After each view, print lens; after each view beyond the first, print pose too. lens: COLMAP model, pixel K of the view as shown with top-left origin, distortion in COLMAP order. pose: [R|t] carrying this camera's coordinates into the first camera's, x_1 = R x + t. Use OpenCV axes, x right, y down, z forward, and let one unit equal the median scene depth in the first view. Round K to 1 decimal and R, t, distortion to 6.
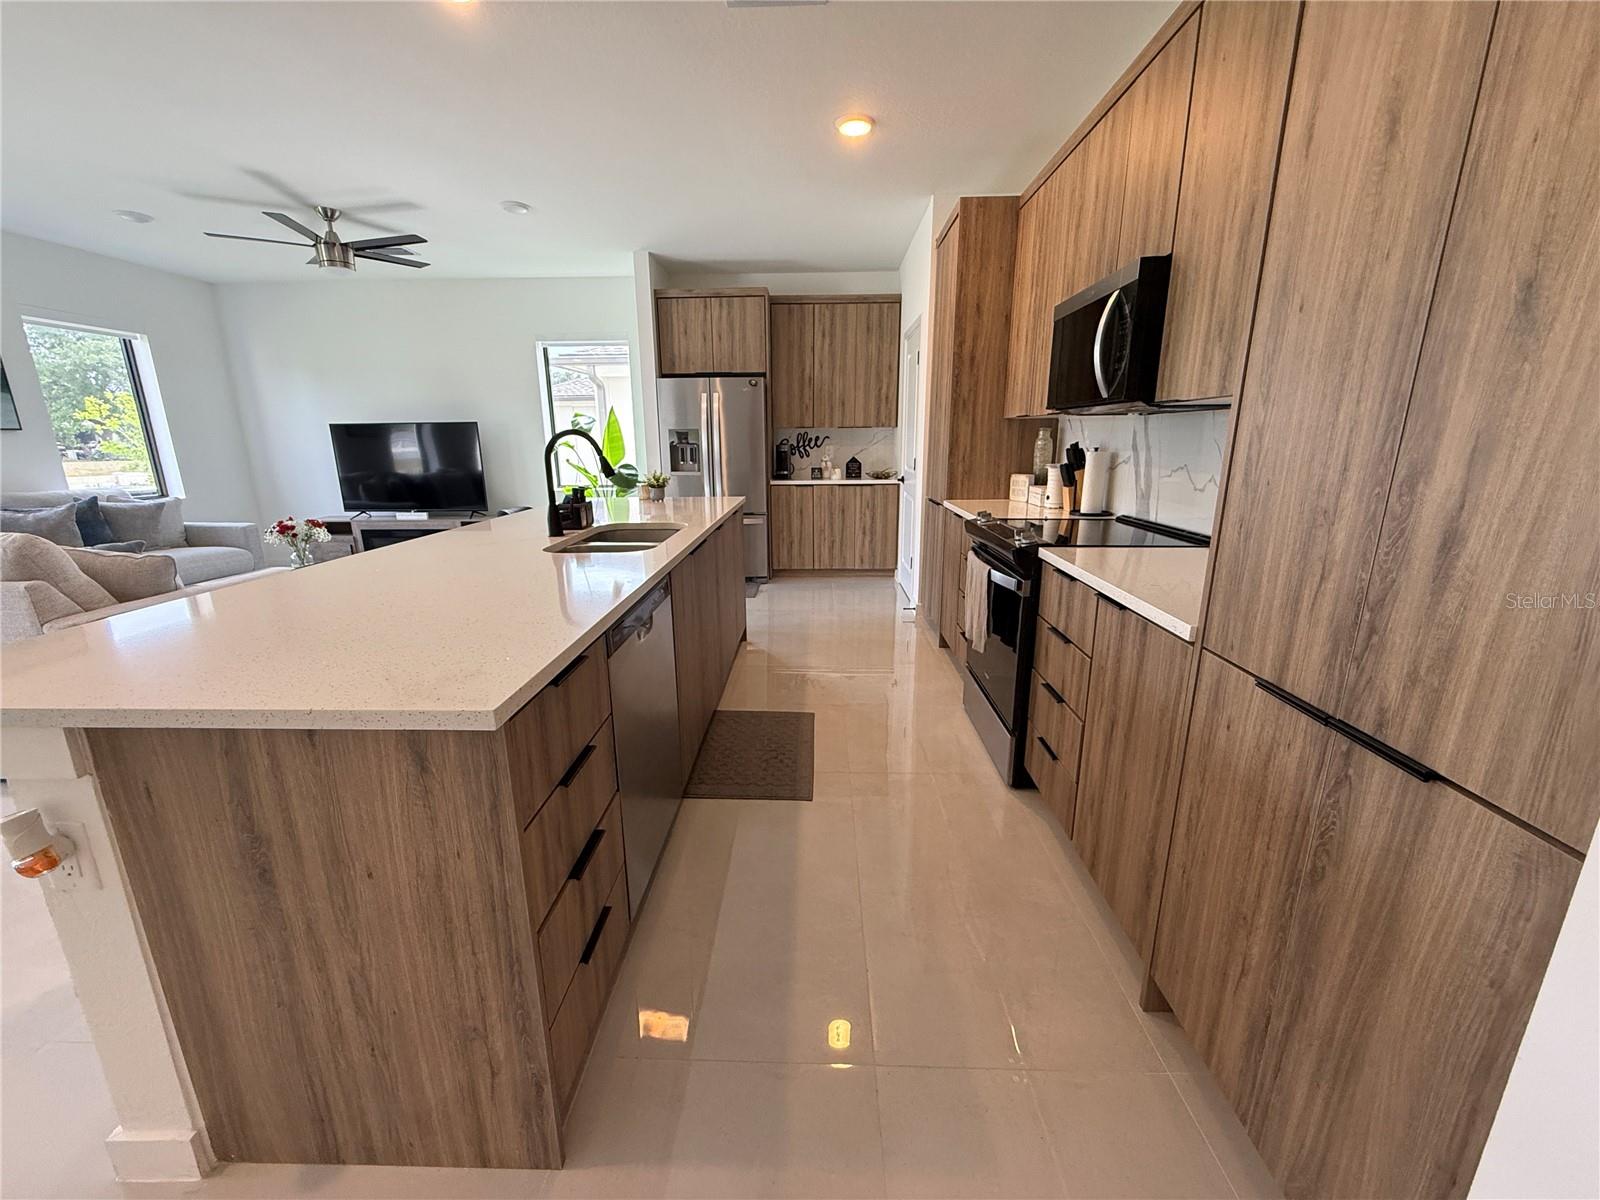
lens RADIAL K [[641.1, 0, 800.8], [0, 641.1, 602.1], [0, 0, 1]] dist [-0.003530, 0.000319]
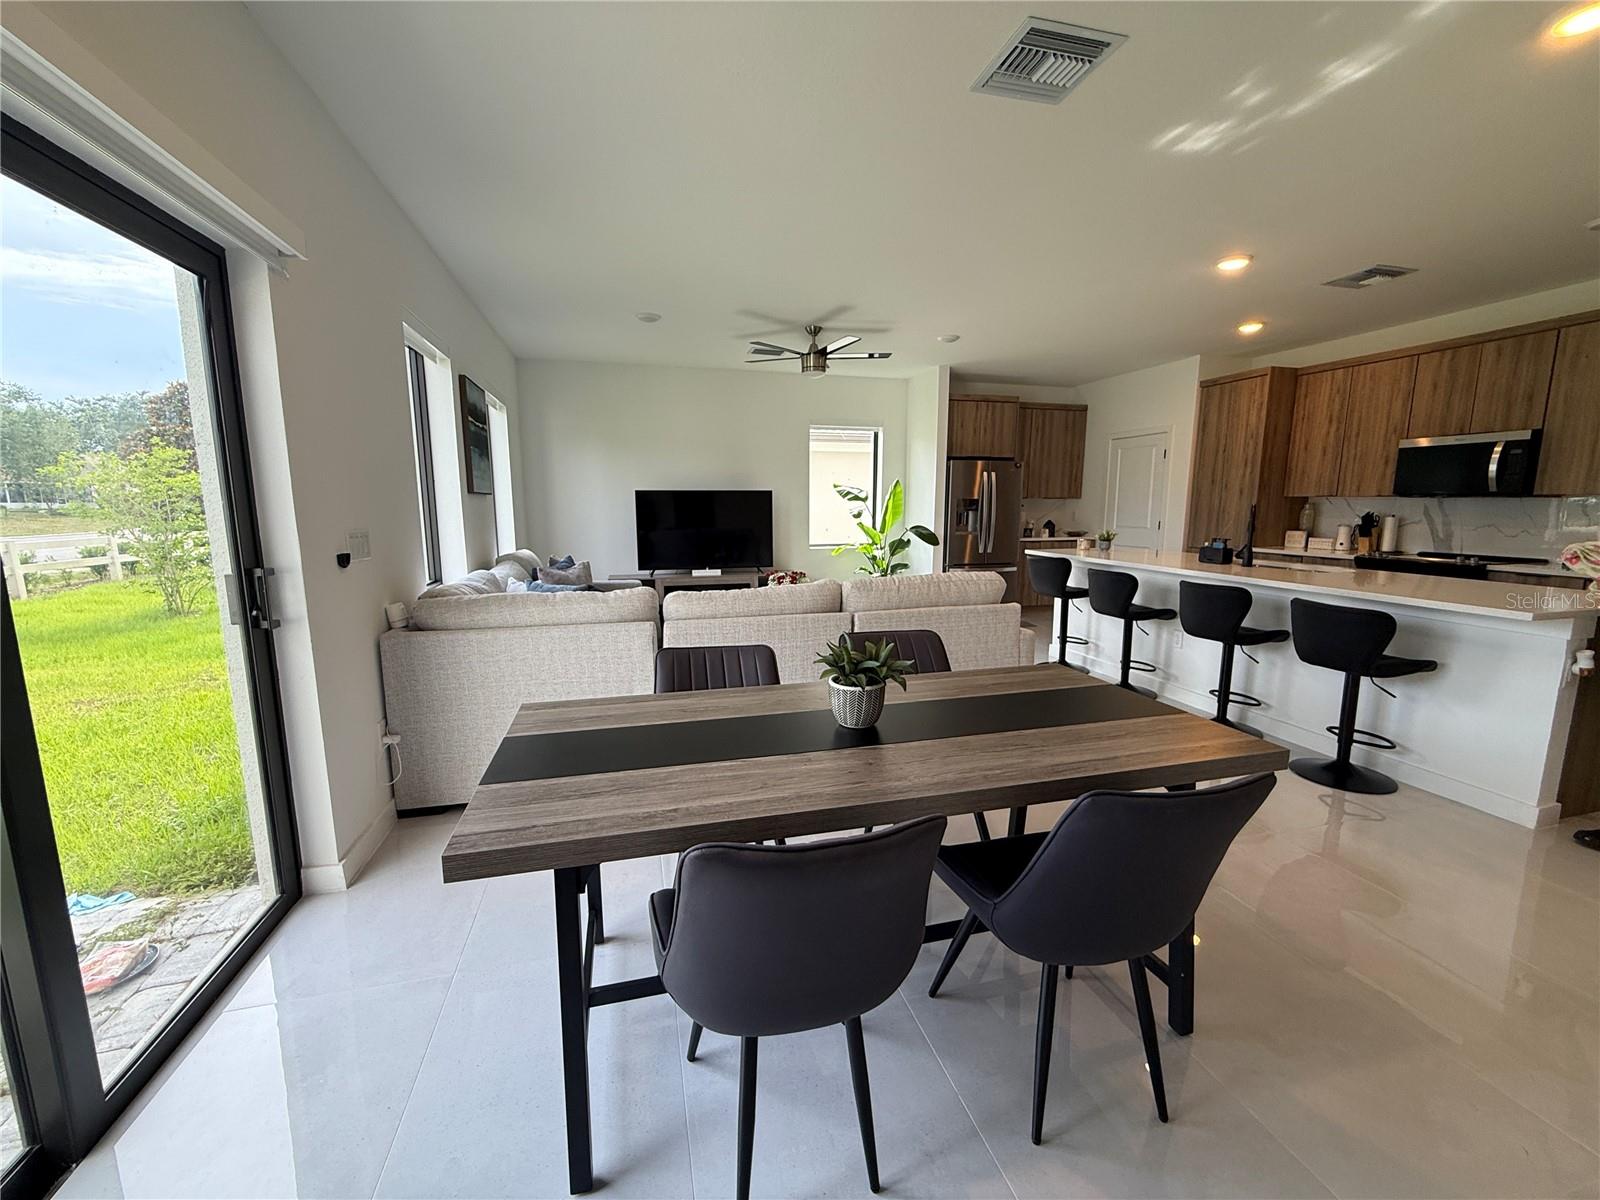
lens RADIAL K [[641.1, 0, 794.2], [0, 641.1, 602.6], [0, 0, 1]] dist [-0.003530, 0.000319]
pose [[0.958326, -0.036797, 0.283297, -1.234347], [0.063713, 0.994222, -0.086390, 0.035330], [-0.278481, 0.100840, 0.955133, -0.151678]]
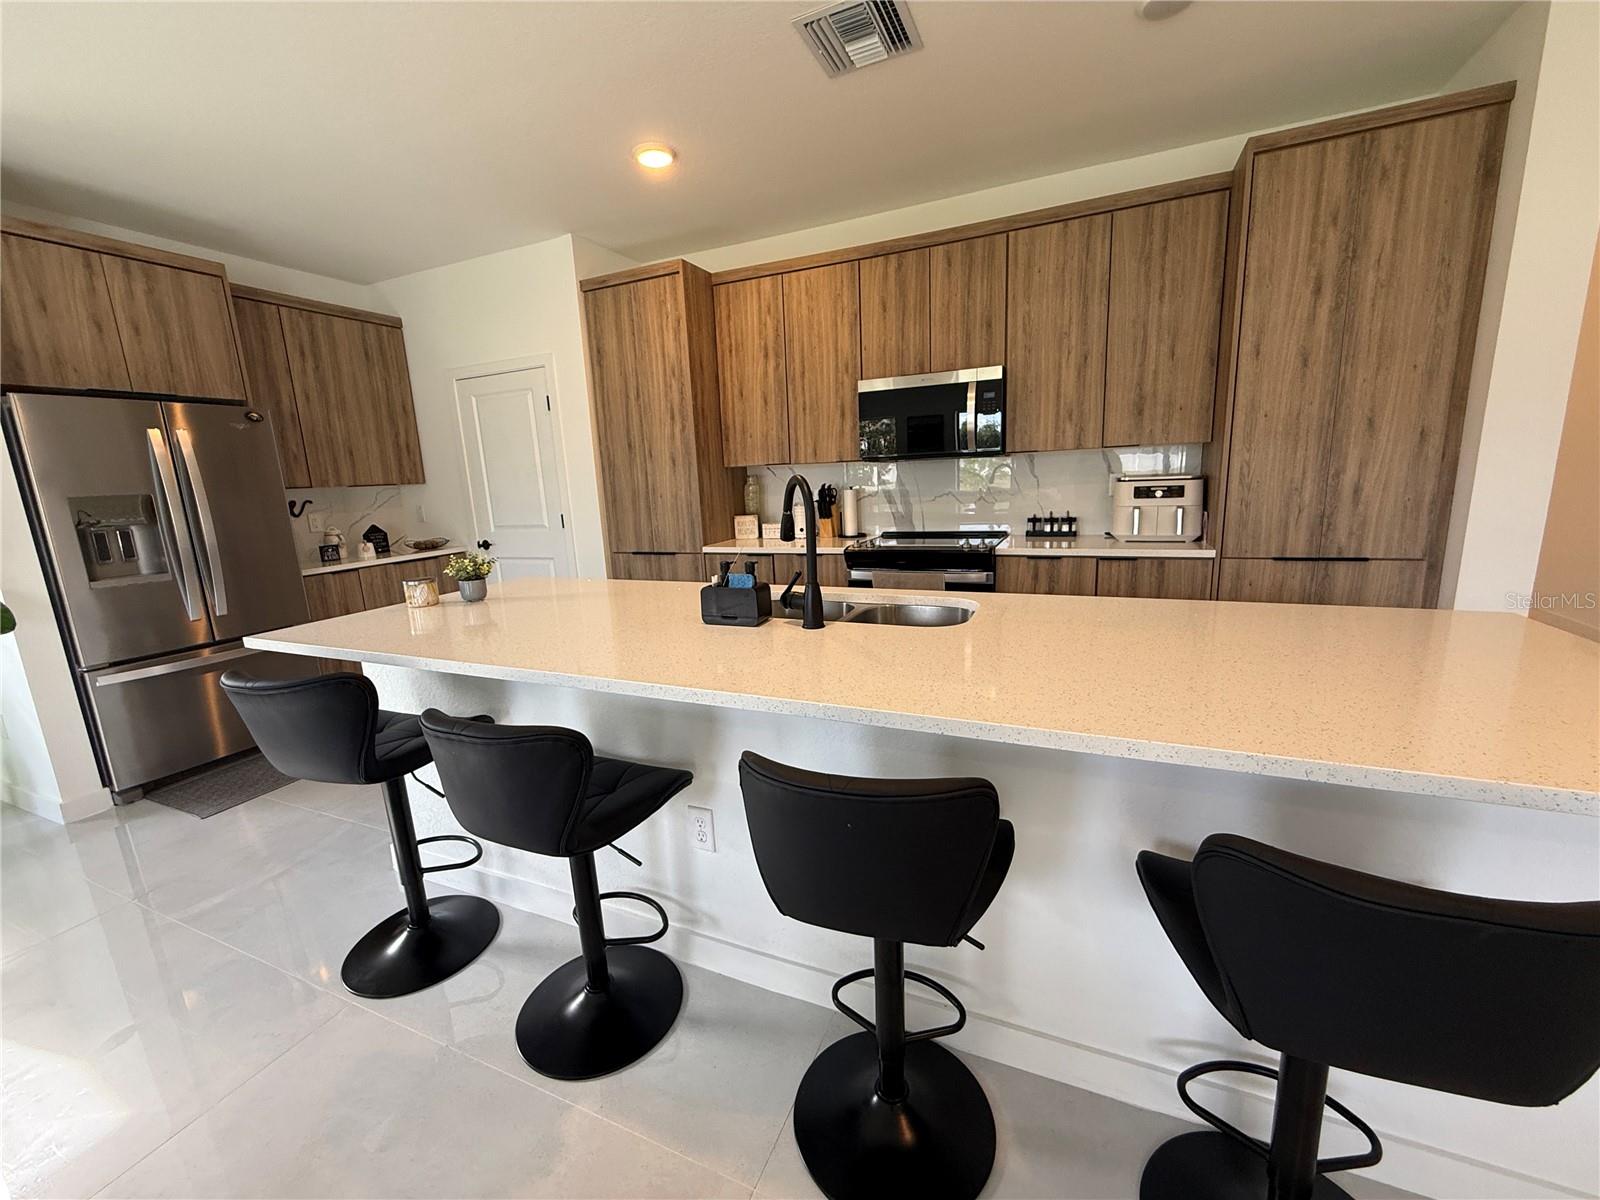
lens RADIAL K [[641.1, 0, 797.4], [0, 641.1, 602.1], [0, 0, 1]] dist [-0.003530, 0.000319]
pose [[0.375154, -0.192558, 0.906742, -0.631300], [0.270483, 0.958356, 0.091610, -0.123298], [-0.886622, 0.210890, 0.411615, 0.453747]]
